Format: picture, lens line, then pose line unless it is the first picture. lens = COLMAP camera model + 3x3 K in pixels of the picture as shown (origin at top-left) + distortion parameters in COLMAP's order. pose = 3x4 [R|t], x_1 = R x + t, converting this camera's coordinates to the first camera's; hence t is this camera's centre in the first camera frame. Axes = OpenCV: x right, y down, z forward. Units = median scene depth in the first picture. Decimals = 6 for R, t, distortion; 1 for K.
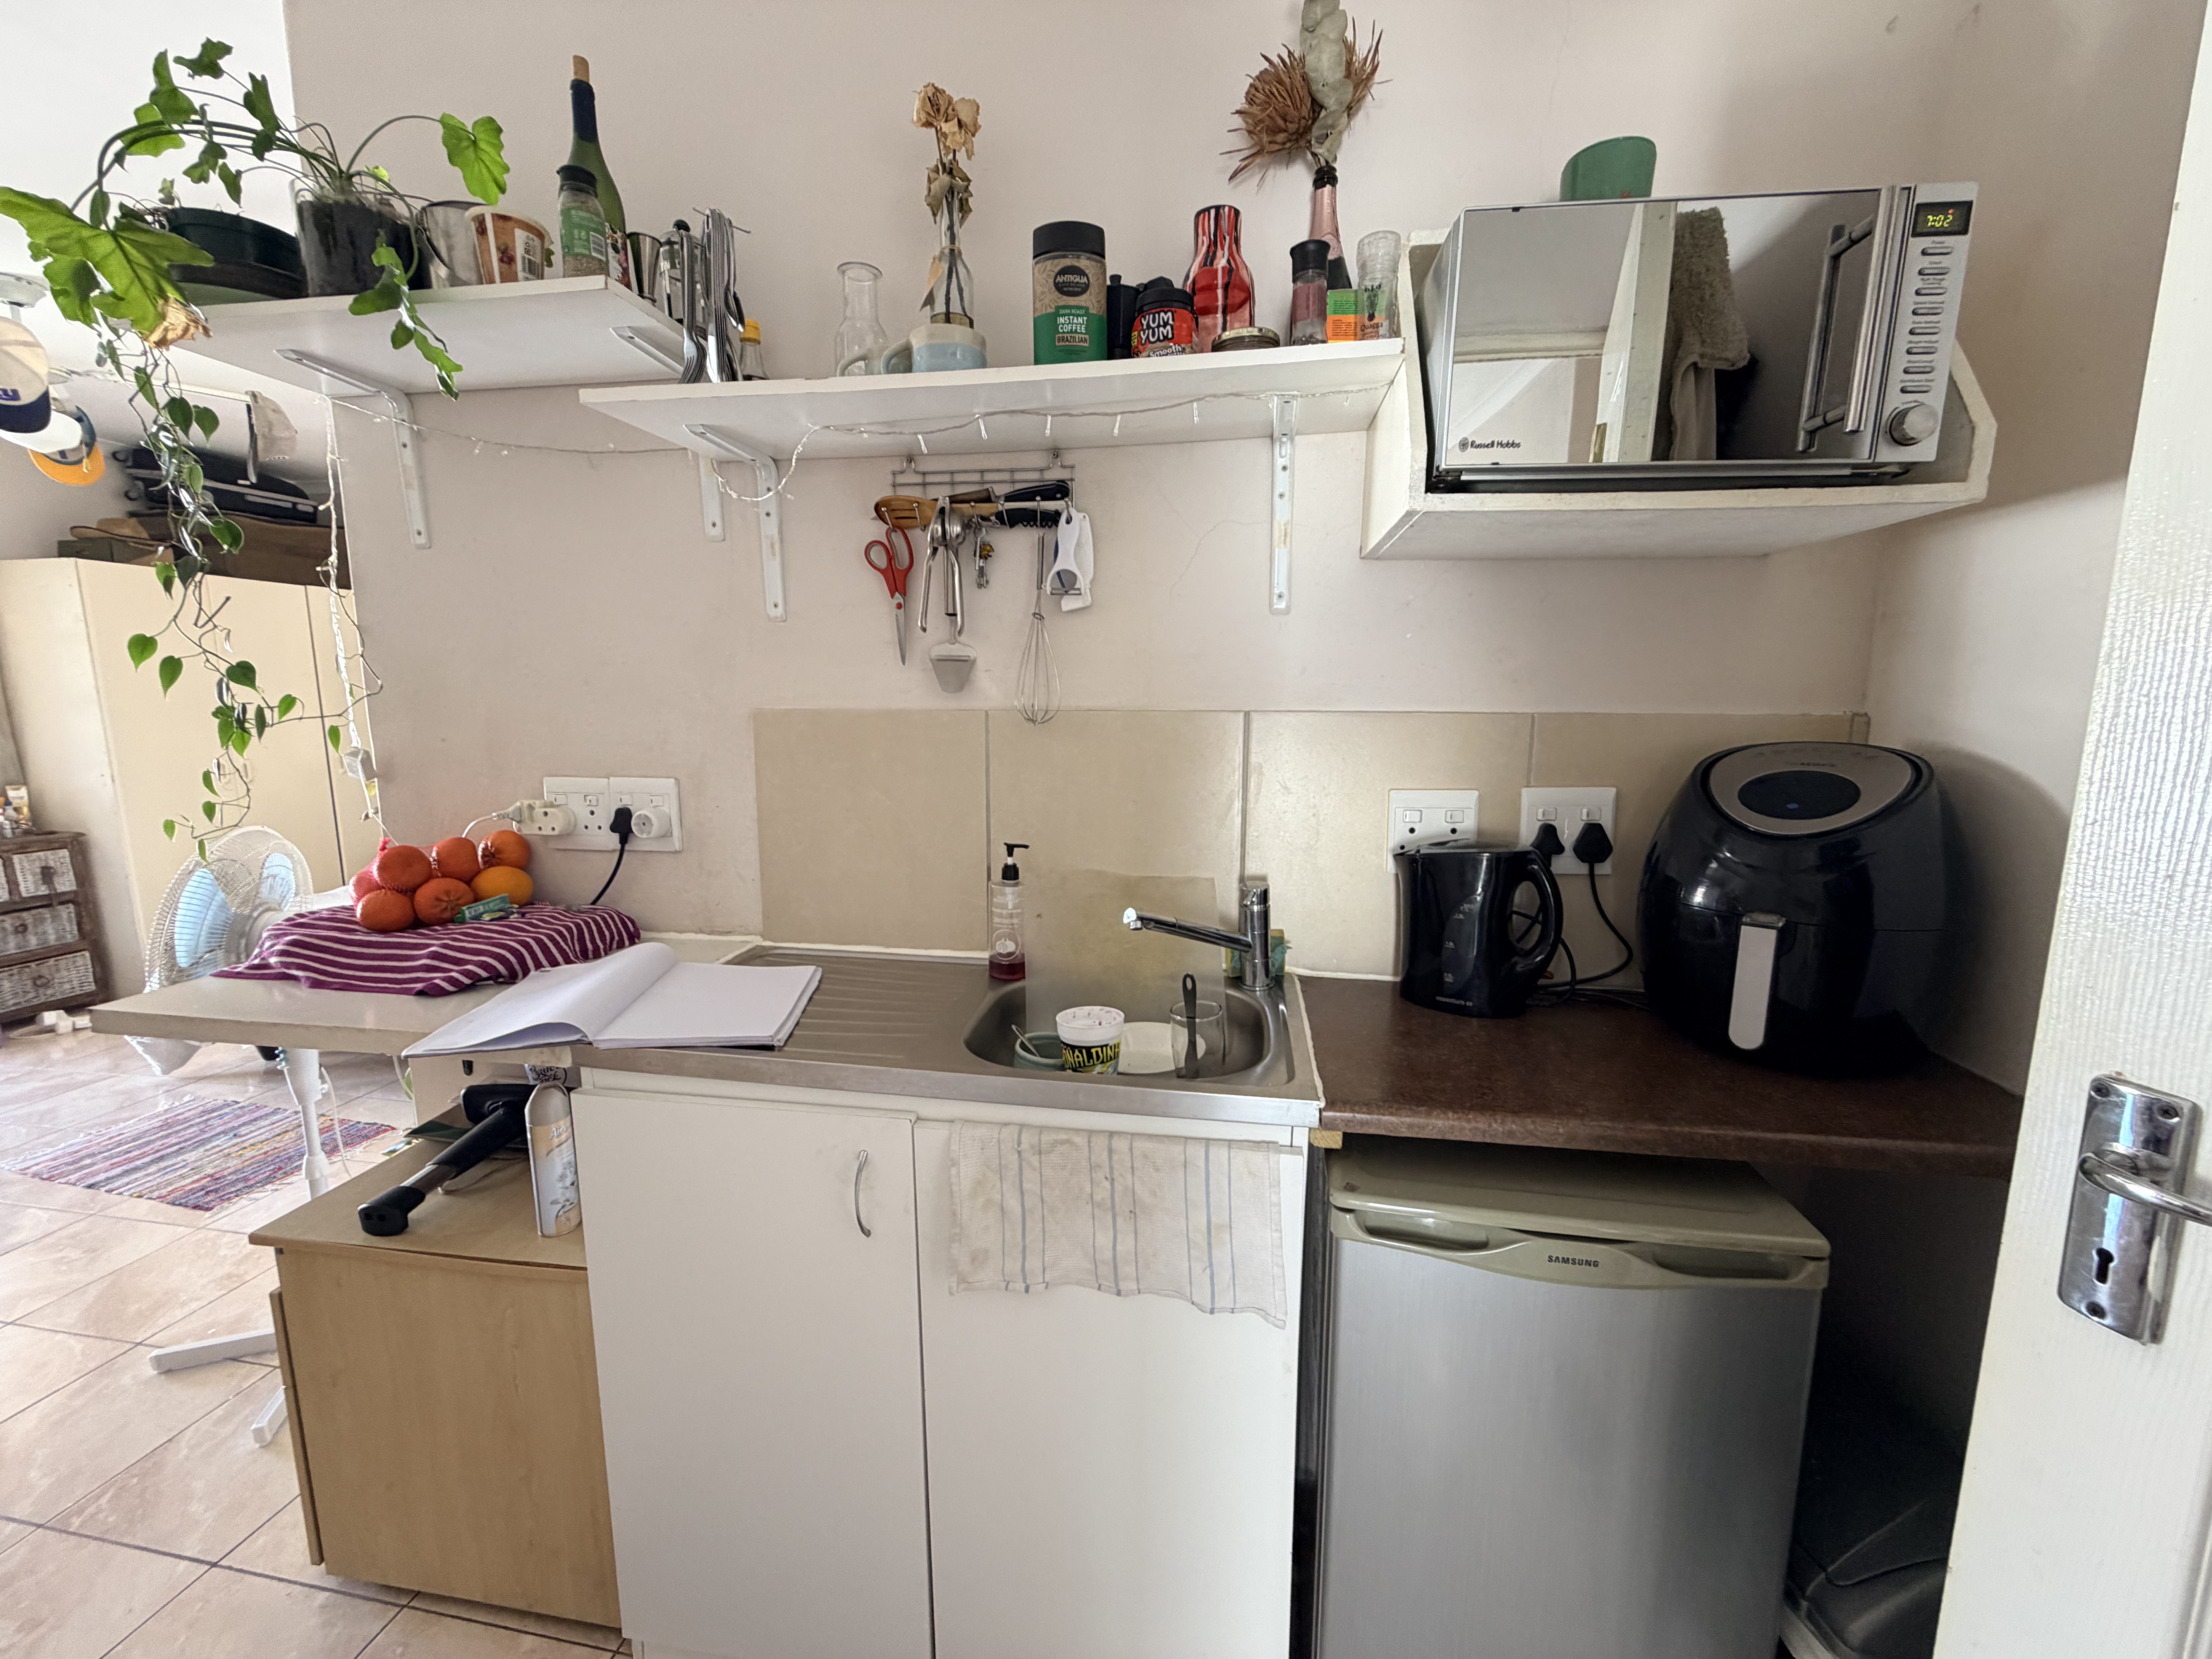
lens RADIAL K [[880.6, 0, 1100.5], [0, 880.6, 829.2], [0, 0, 1]] dist [0.000352, -0.000445]
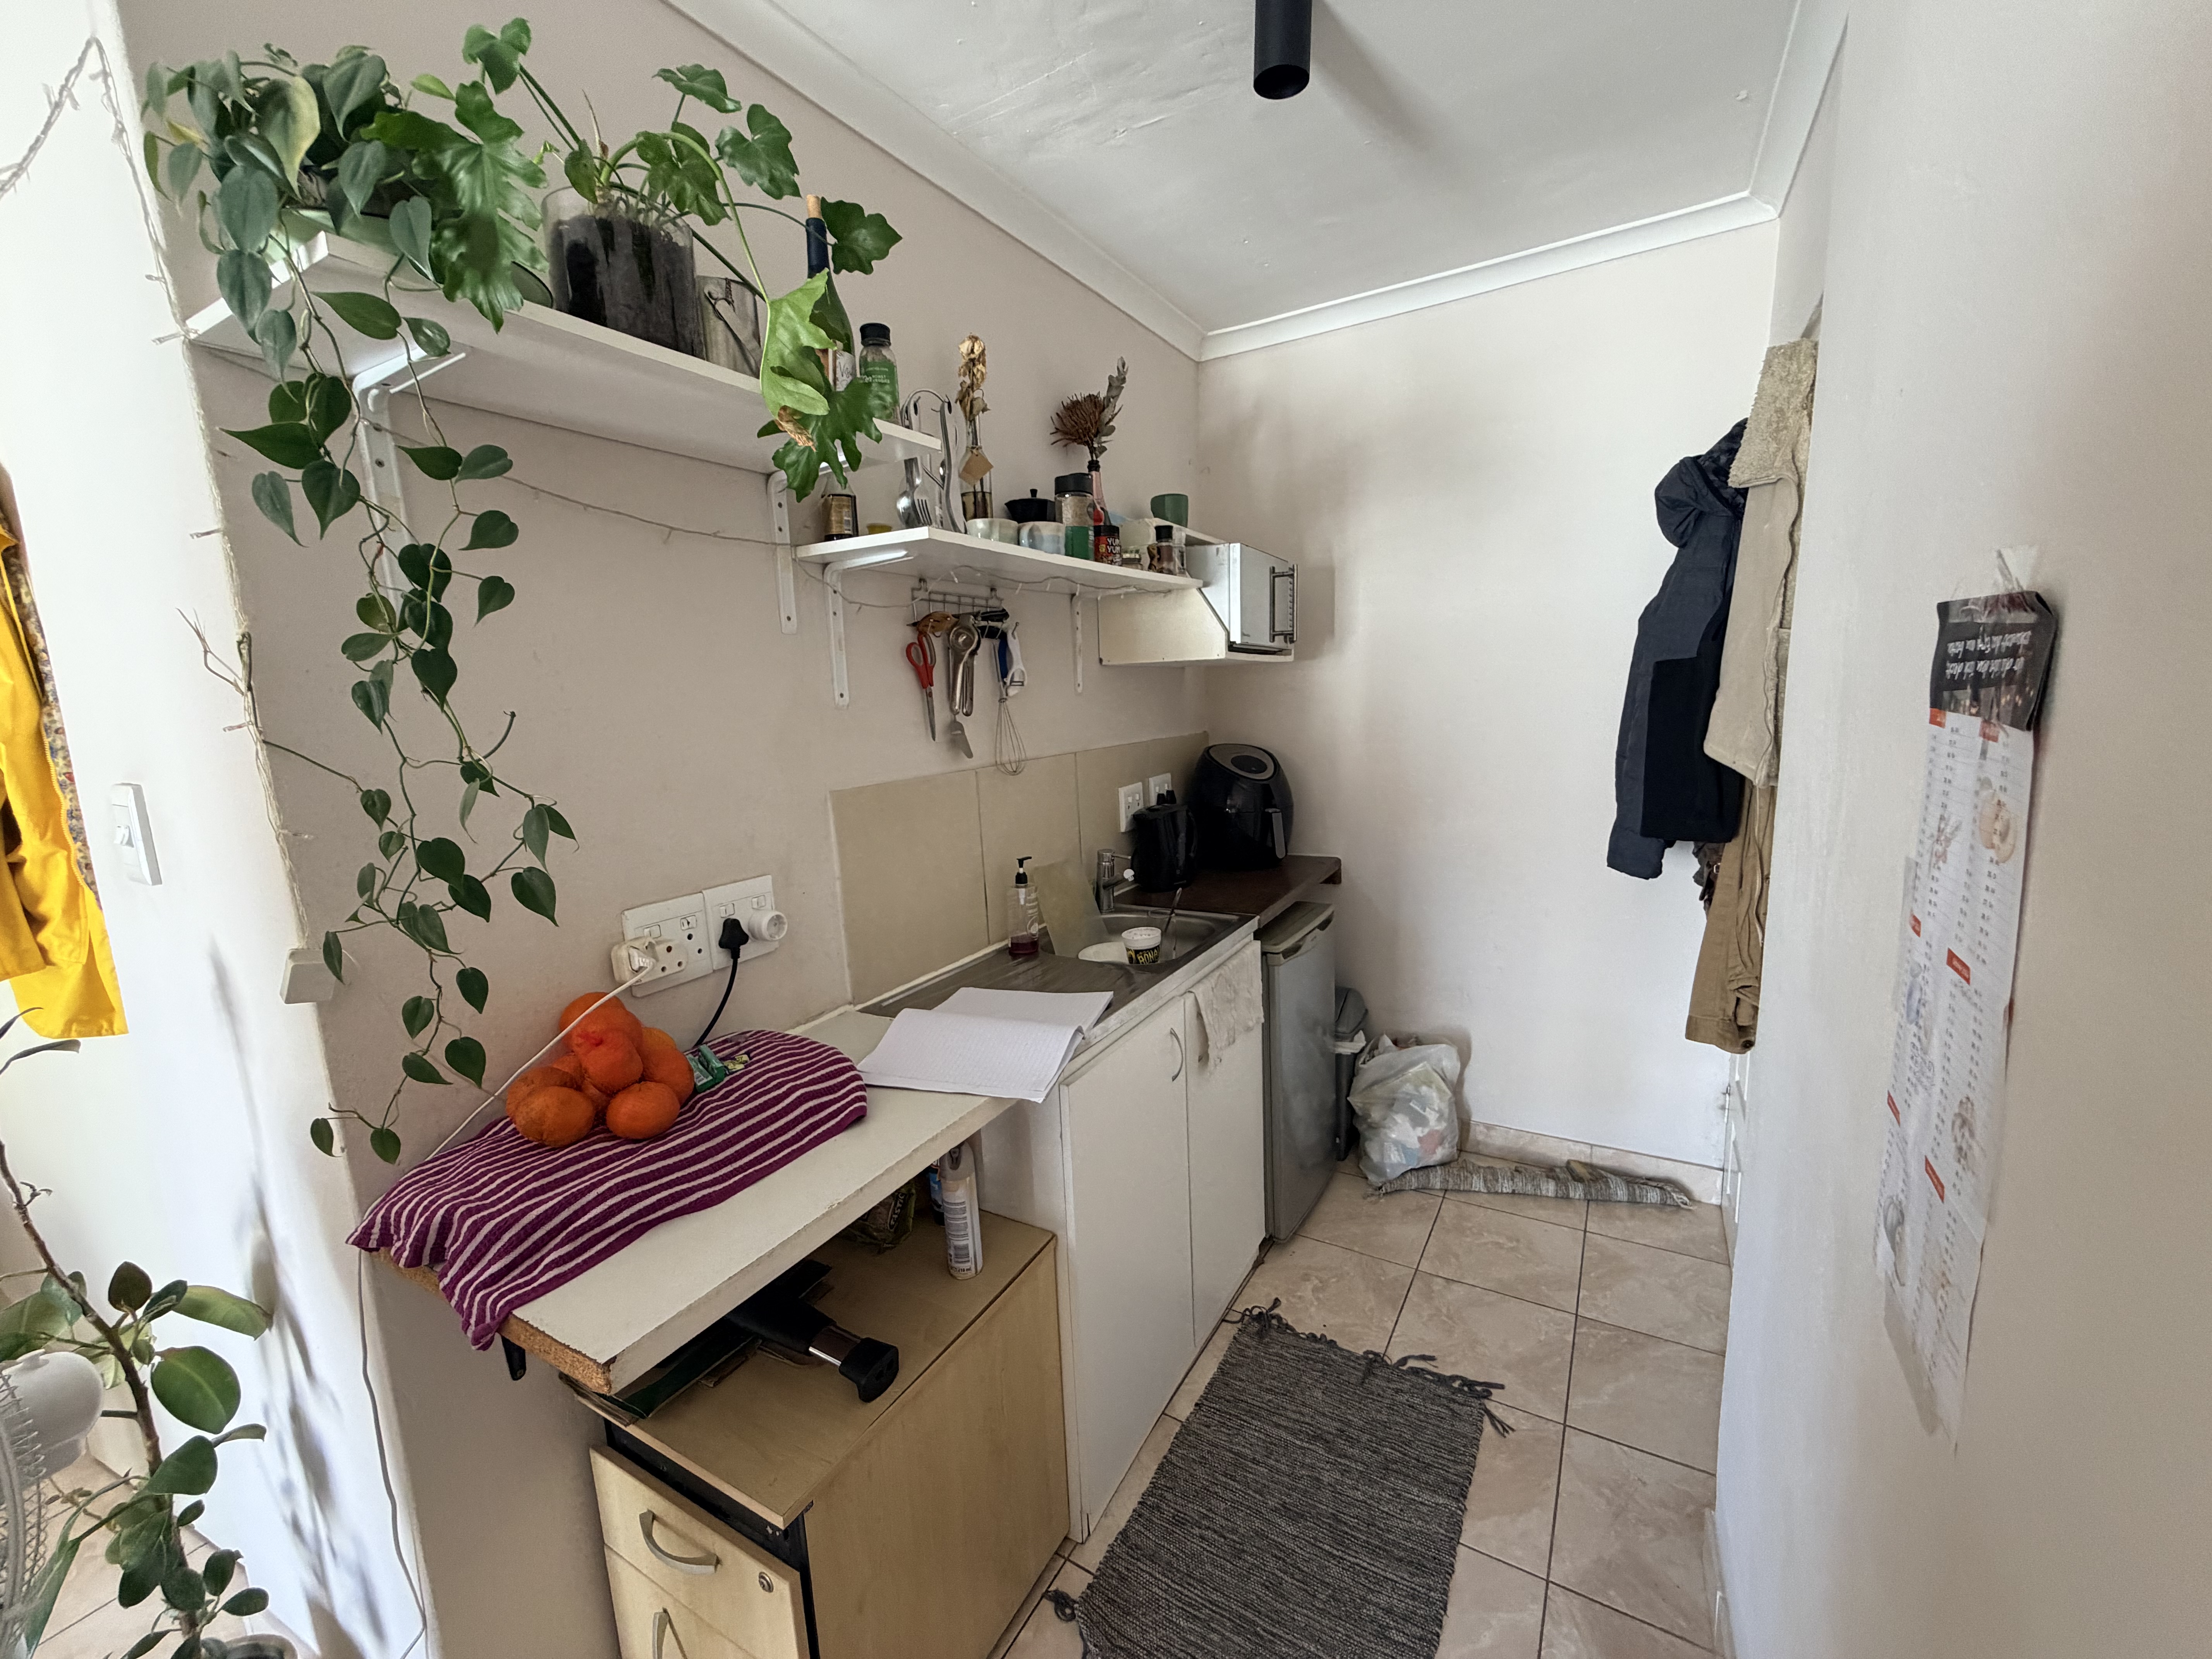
lens RADIAL K [[880.6, 0, 1100.5], [0, 880.6, 829.2], [0, 0, 1]] dist [0.000352, -0.000445]
pose [[0.360115, -0.165873, 0.918043, -1.437288], [0.181013, 0.977788, 0.105662, -0.166384], [-0.915178, 0.128127, 0.382141, 0.345185]]
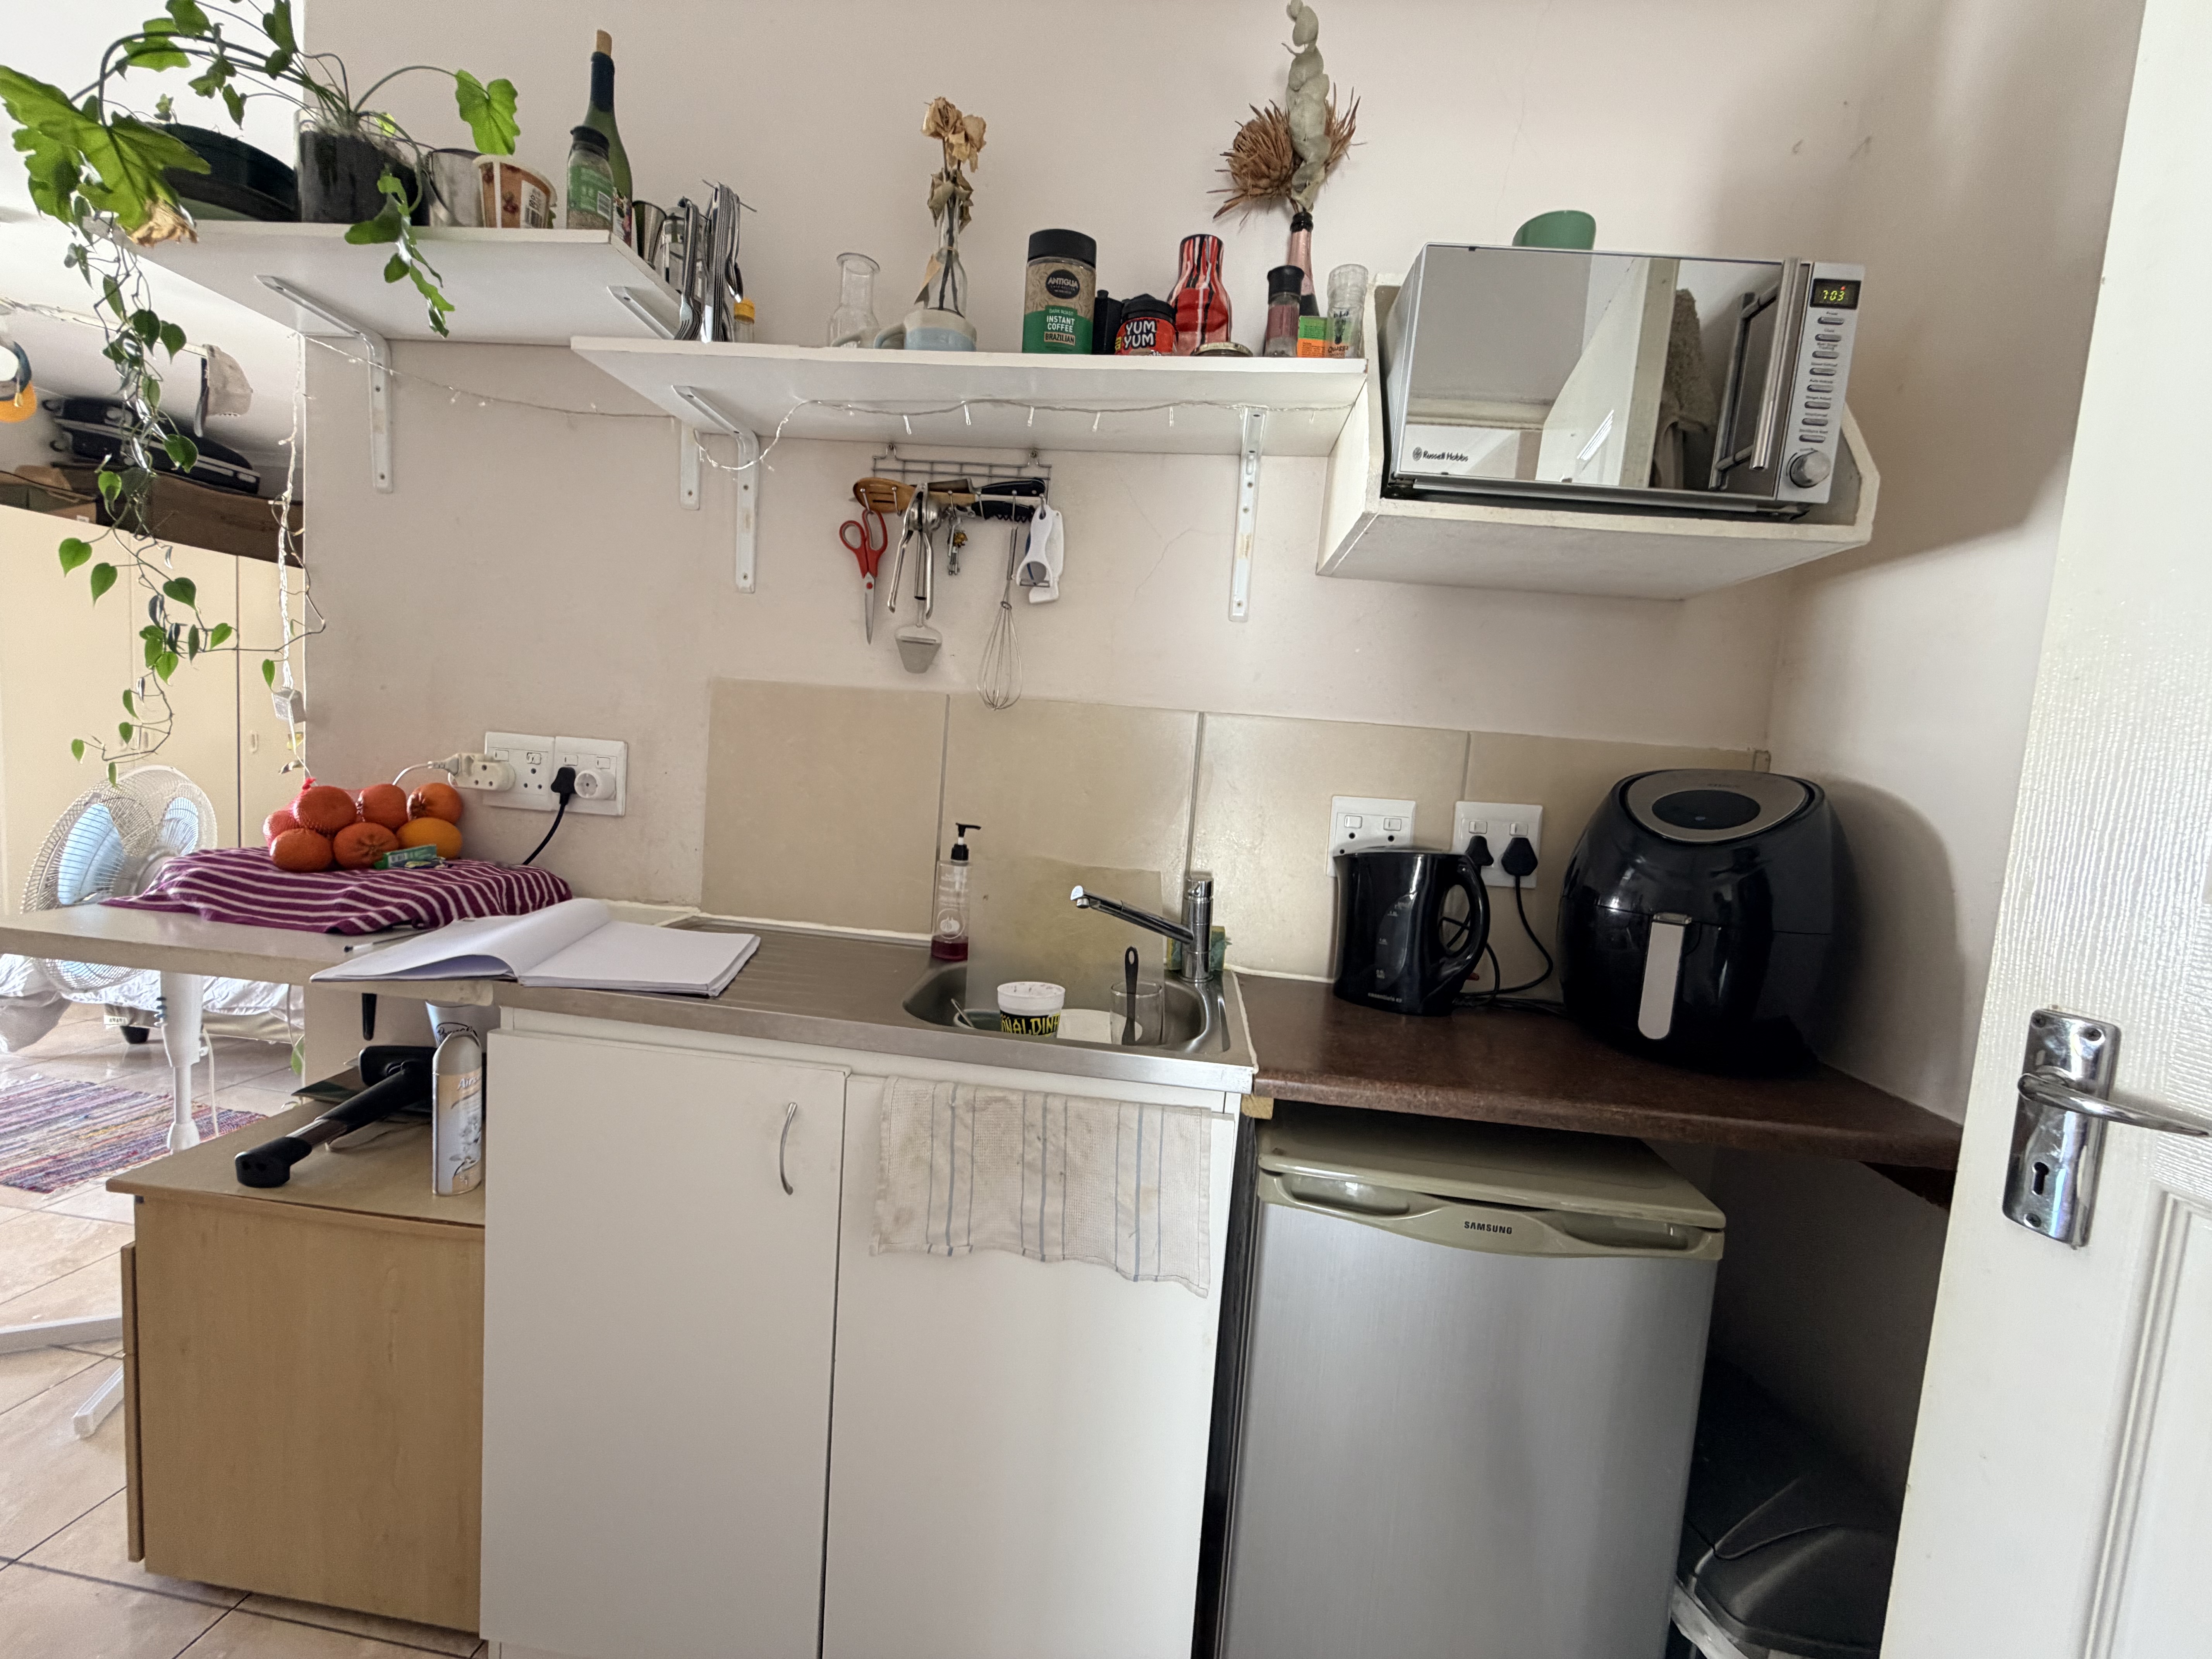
lens RADIAL K [[880.6, 0, 1100.5], [0, 880.6, 829.2], [0, 0, 1]] dist [0.000352, -0.000445]
pose [[0.995671, 0.068385, 0.062955, -0.008065], [-0.064304, 0.995830, -0.064719, 0.081851], [-0.067119, 0.060390, 0.995916, -0.016429]]
